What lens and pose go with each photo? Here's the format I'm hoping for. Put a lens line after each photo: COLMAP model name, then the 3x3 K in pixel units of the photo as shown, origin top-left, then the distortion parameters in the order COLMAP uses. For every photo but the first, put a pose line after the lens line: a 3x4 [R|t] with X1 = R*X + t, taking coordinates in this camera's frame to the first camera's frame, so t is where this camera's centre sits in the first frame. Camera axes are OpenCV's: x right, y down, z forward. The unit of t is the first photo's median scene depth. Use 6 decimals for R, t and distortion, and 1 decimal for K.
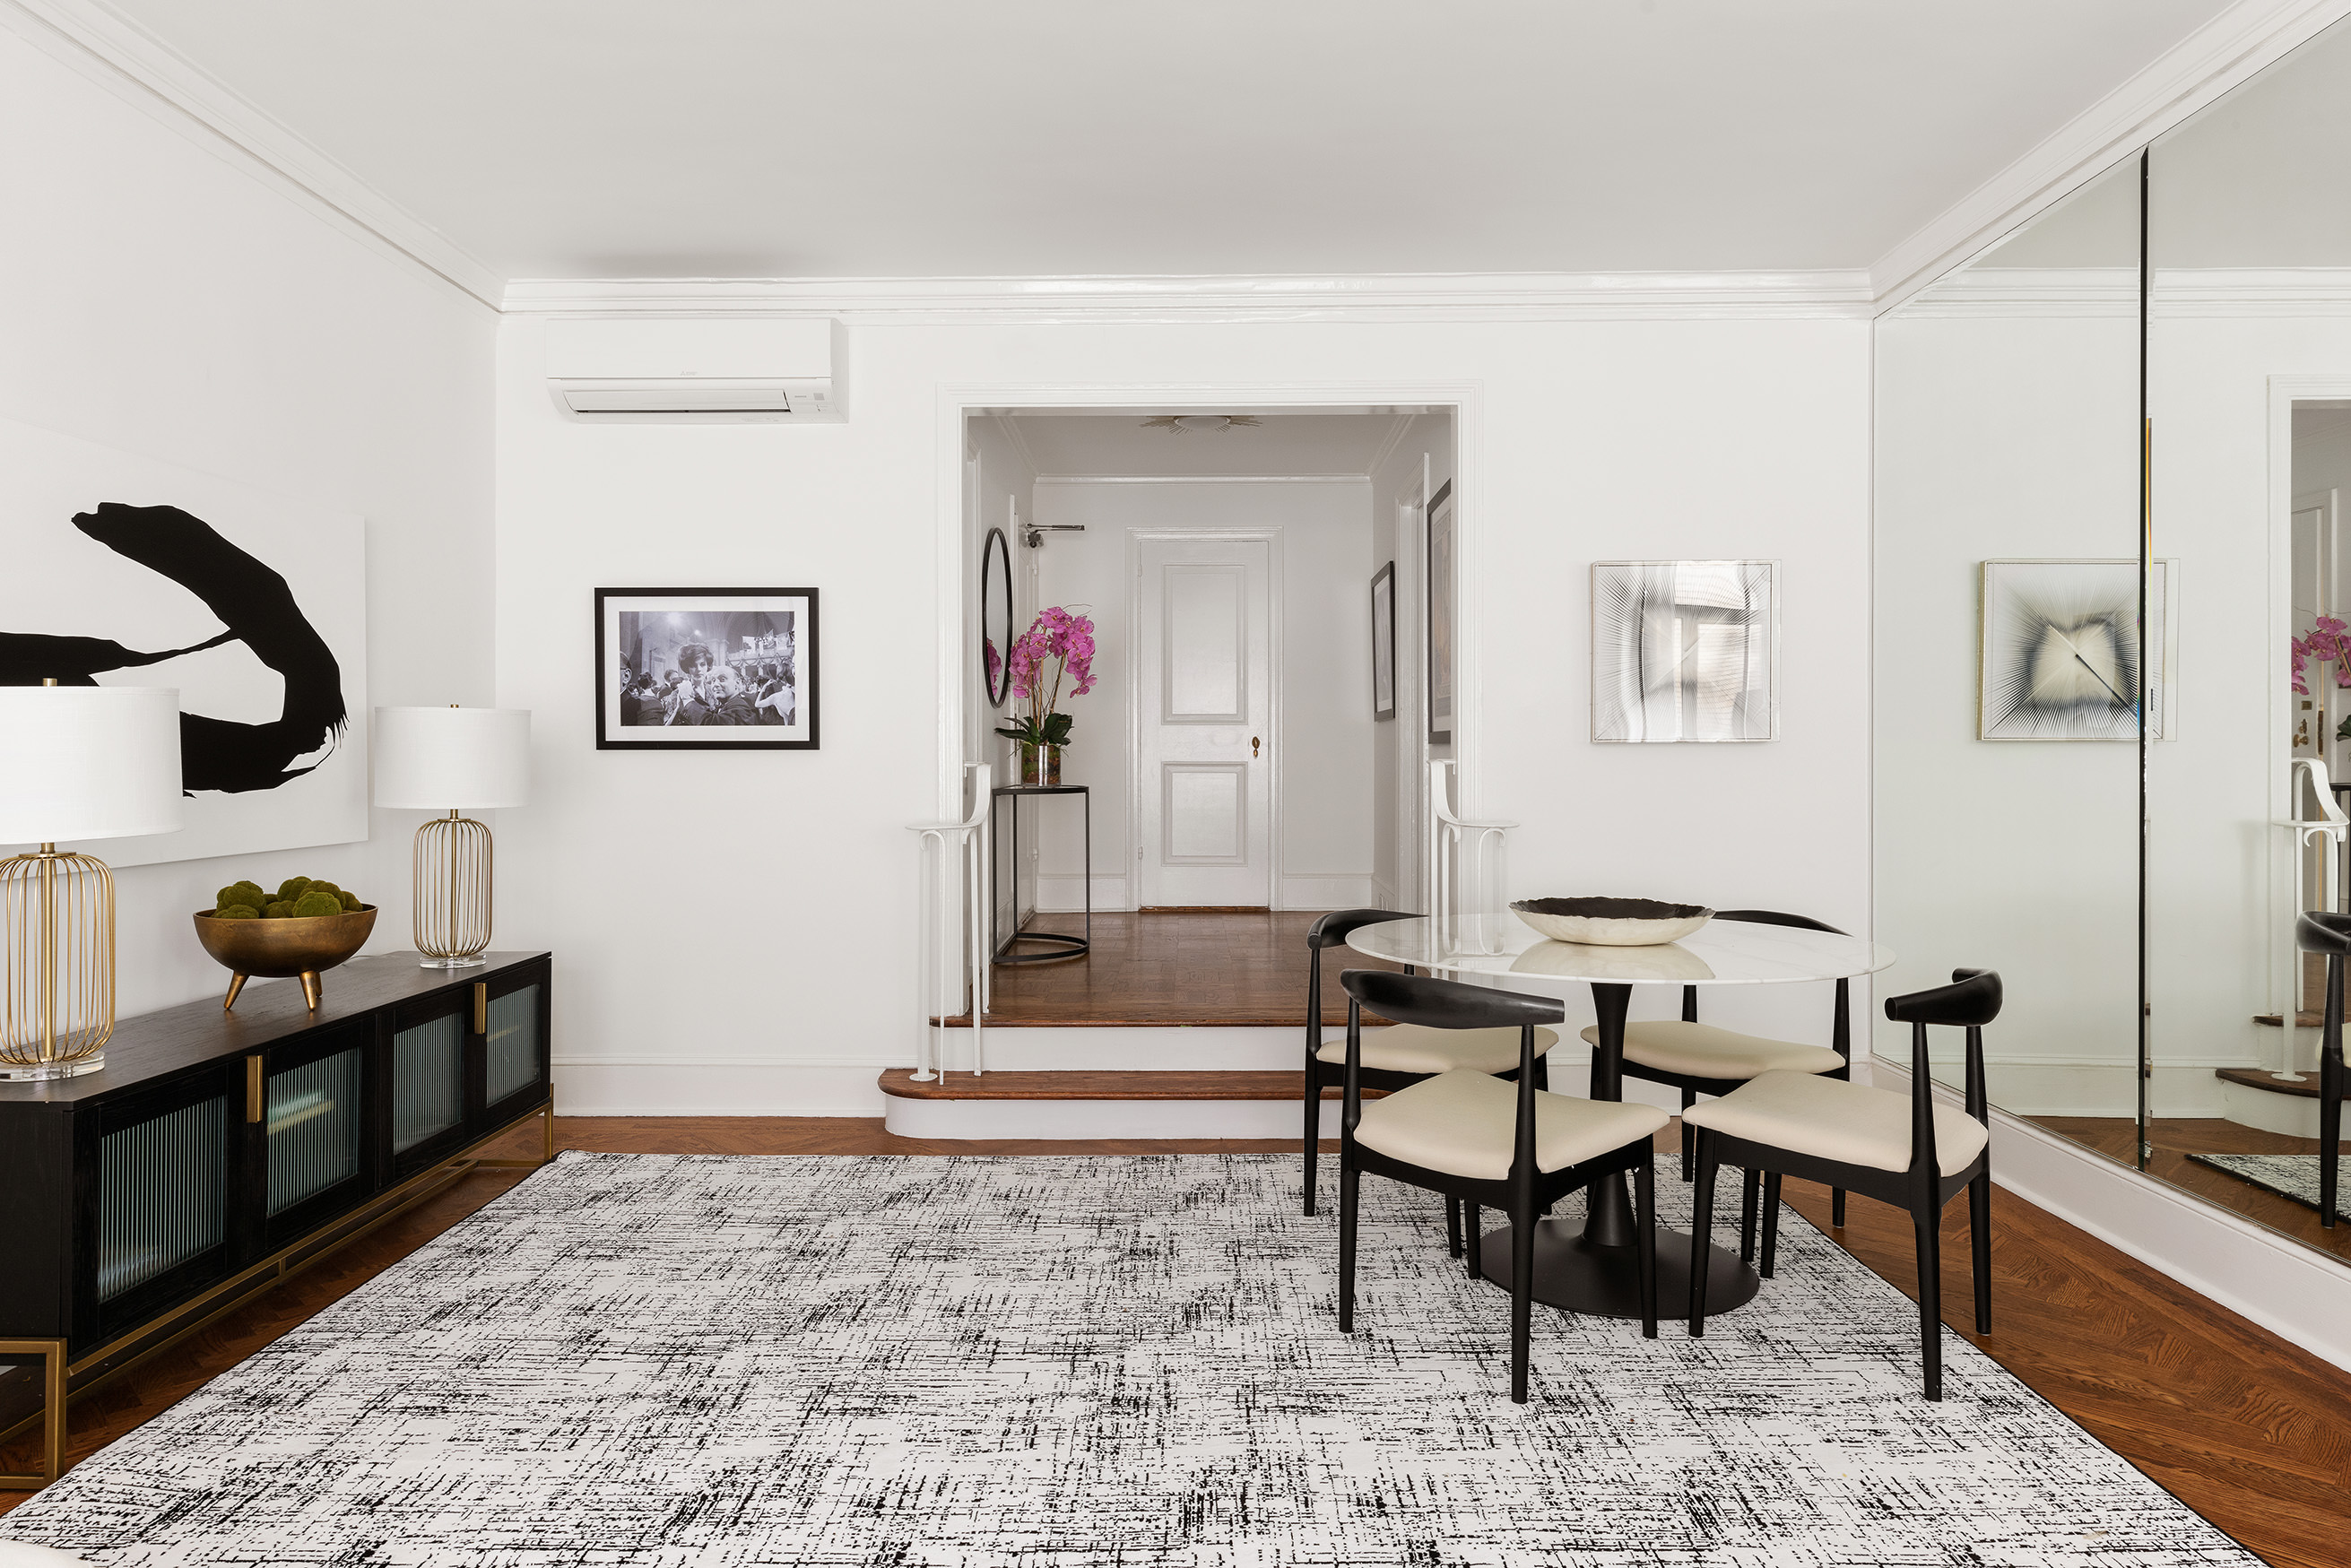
lens RADIAL K [[1311.7, 0, 1175.5], [0, 1311.7, 784.0], [0, 0, 1]] dist [0.002509, 0.000597]
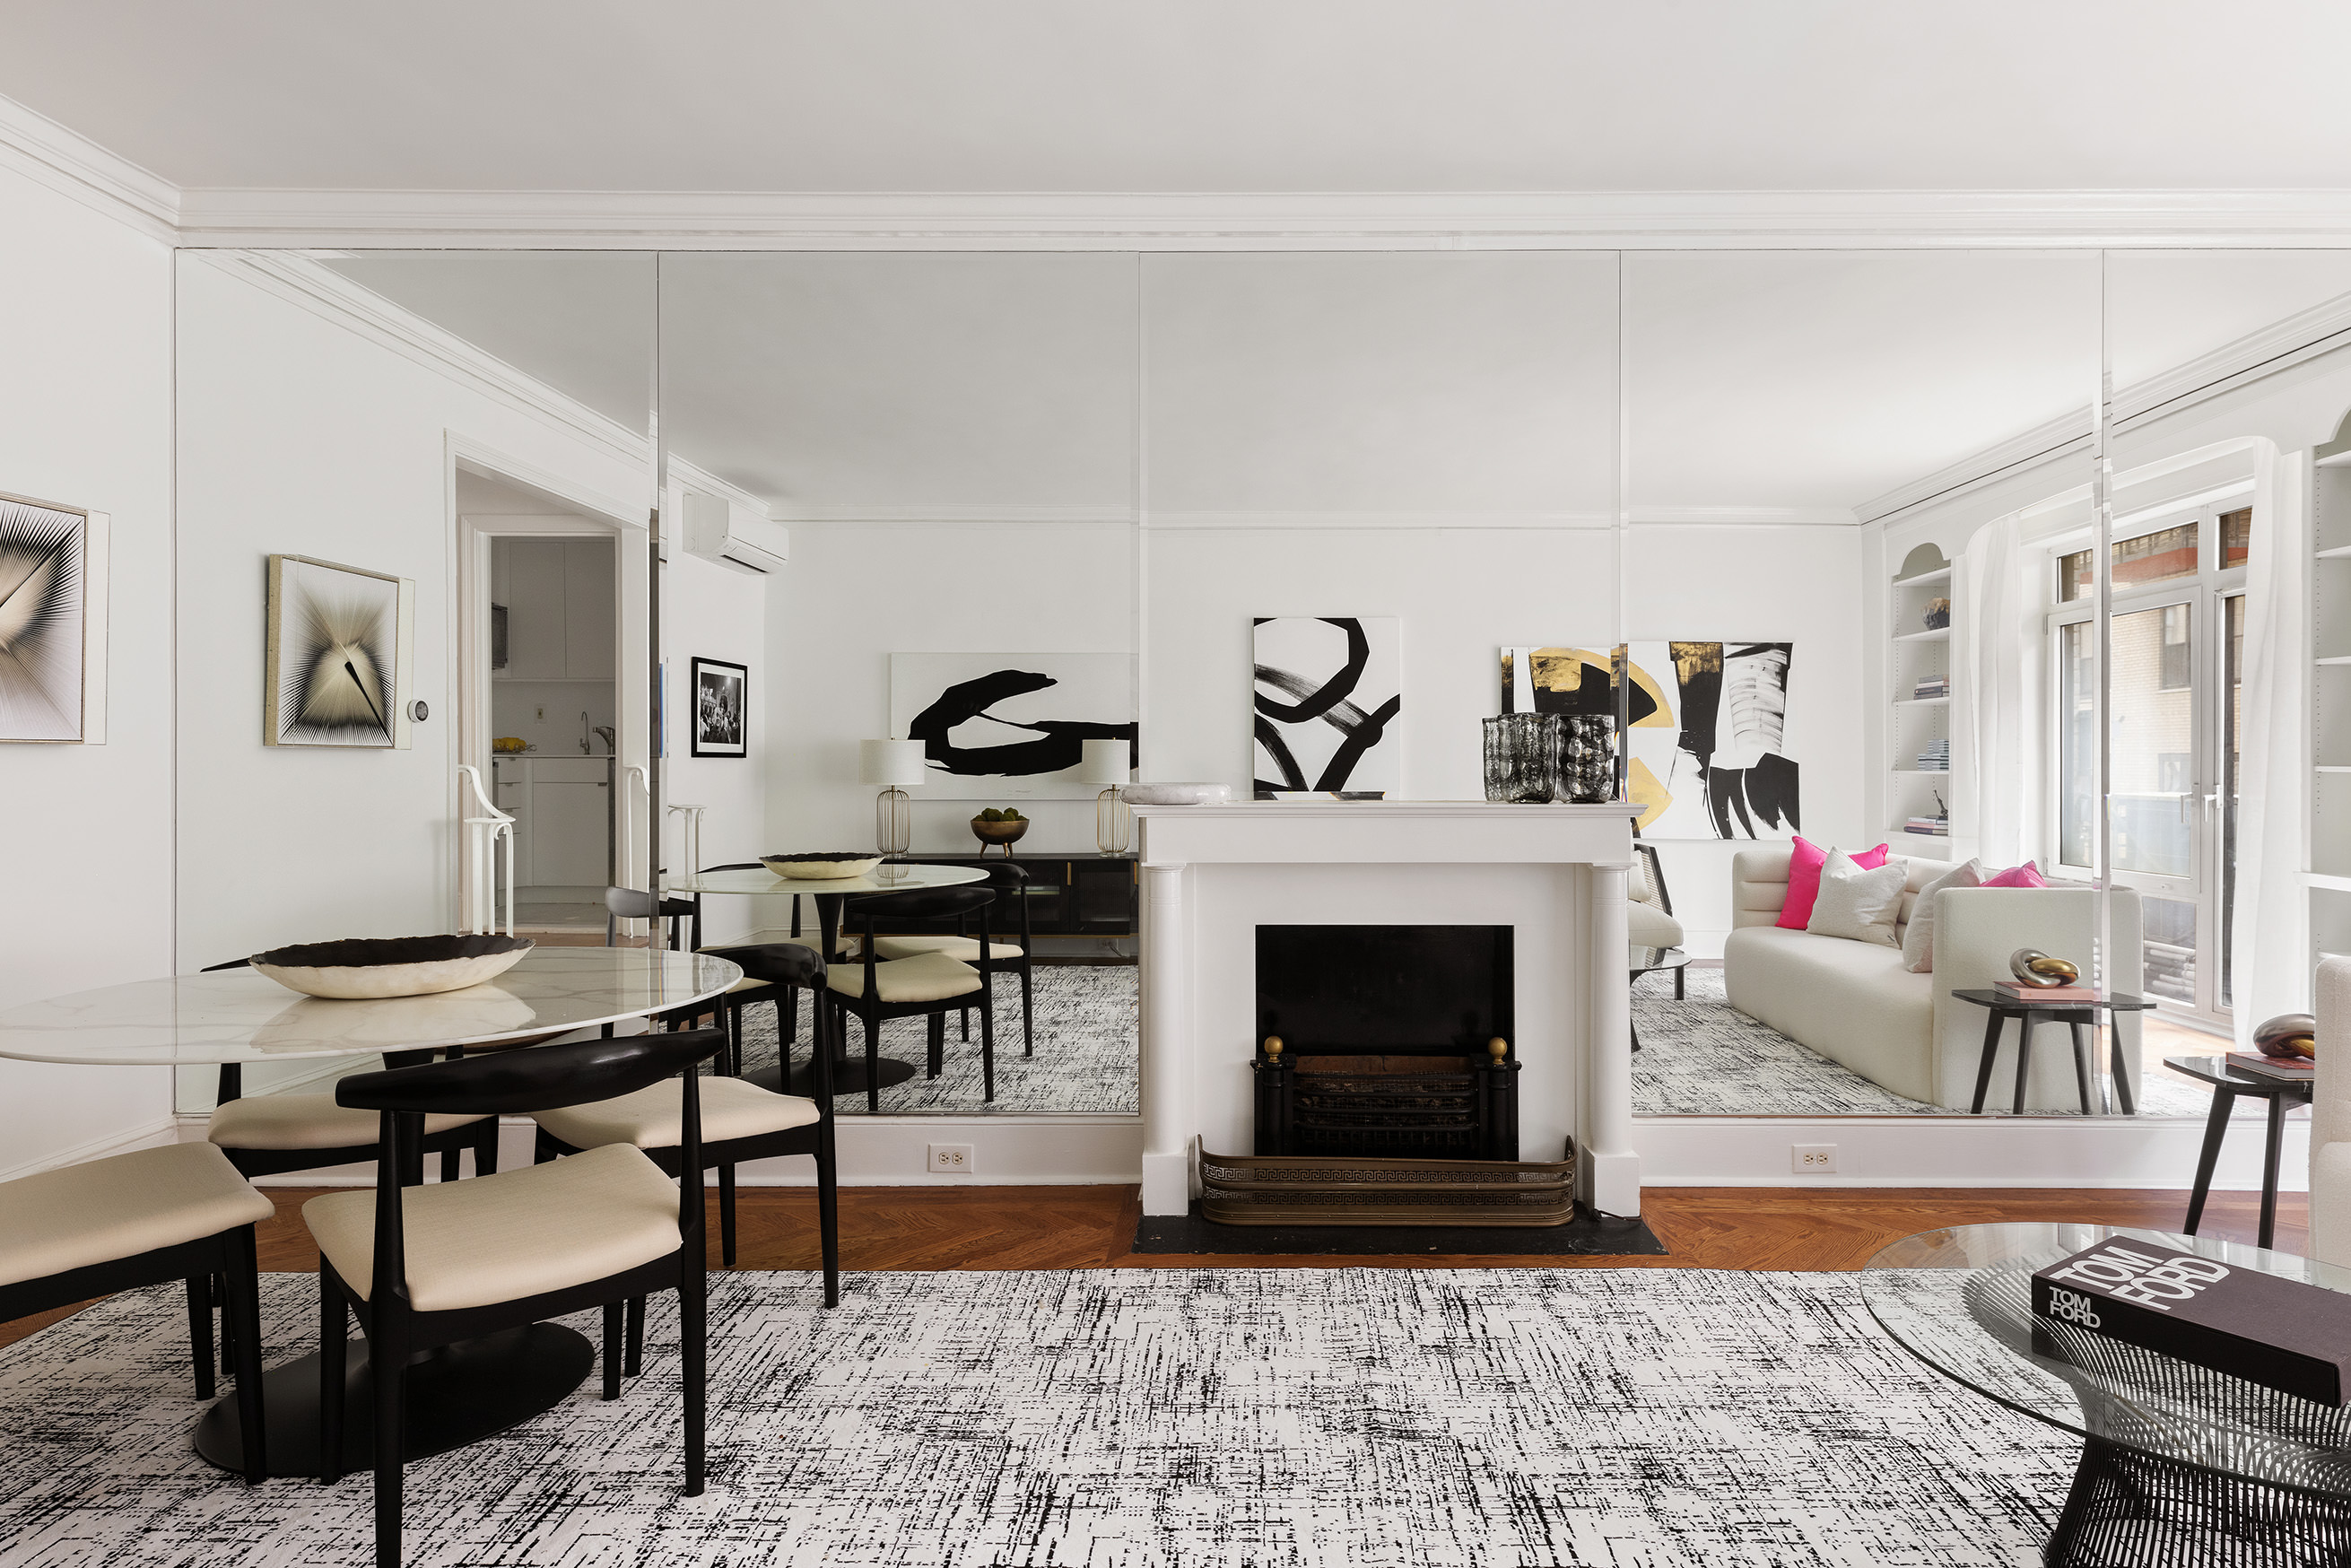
lens RADIAL K [[1384.3, 0, 1175.5], [0, 1384.3, 784.0], [0, 0, 1]] dist [0.002944, 0.000006]
pose [[0.035617, -0.006637, 0.999343, -0.502633], [0.018711, 0.999807, 0.005973, -0.003274], [-0.999190, 0.018486, 0.035735, 0.487889]]
